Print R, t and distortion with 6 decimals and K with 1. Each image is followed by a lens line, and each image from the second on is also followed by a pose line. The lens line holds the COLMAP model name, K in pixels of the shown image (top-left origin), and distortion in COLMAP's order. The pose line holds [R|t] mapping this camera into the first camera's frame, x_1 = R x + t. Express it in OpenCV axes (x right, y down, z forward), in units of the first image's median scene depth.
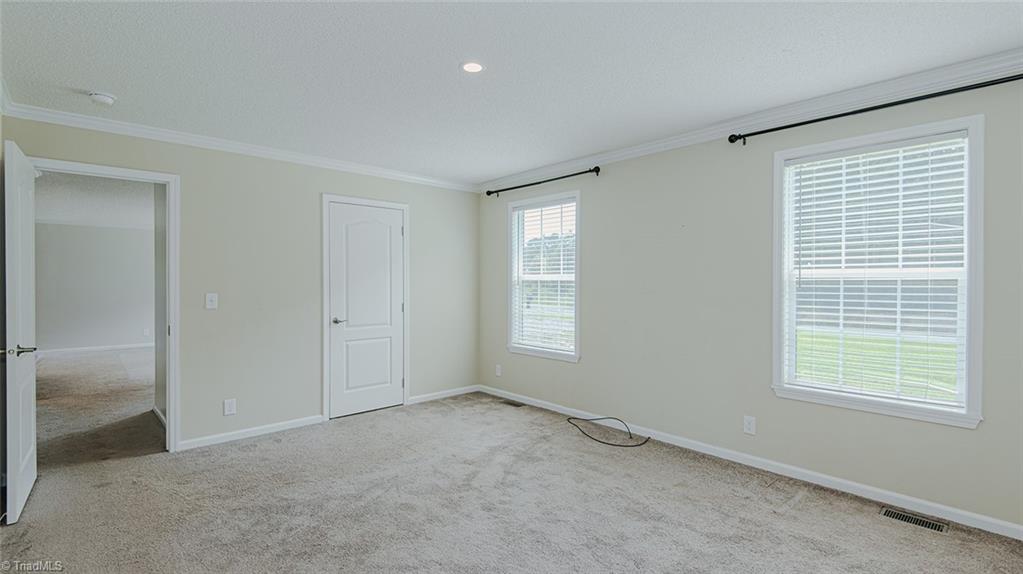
lens RADIAL K [[469.9, 0, 512.9], [0, 469.9, 284.2], [0, 0, 1]] dist [-0.004122, -0.000593]
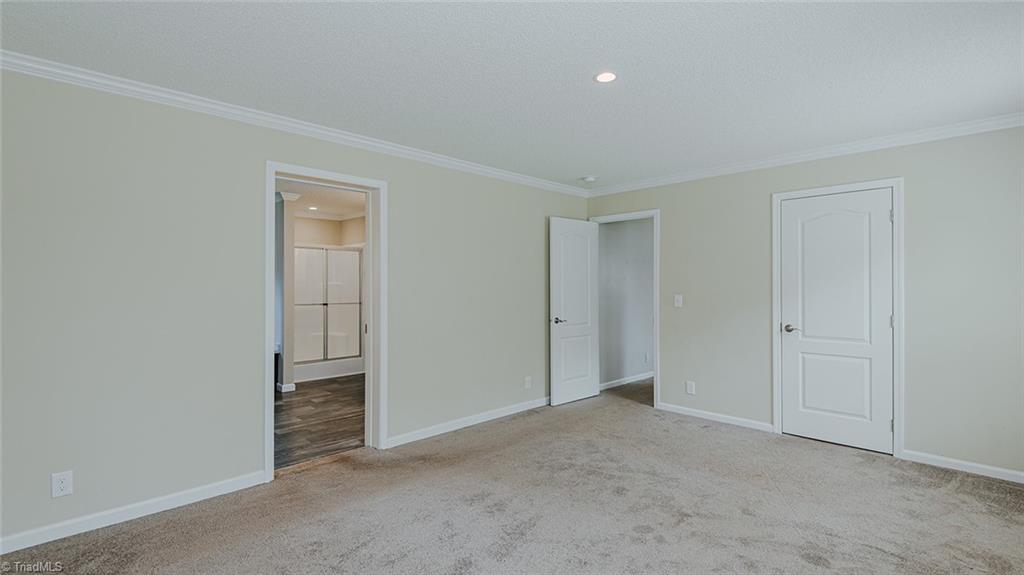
lens RADIAL K [[464.1, 0, 512.6], [0, 464.1, 285.5], [0, 0, 1]] dist [0.030668, -0.020958]
pose [[0.022593, -0.001272, -0.999744, 0.539251], [-0.003698, 0.999992, -0.001356, -0.002935], [0.999738, 0.003728, 0.022588, 0.449354]]
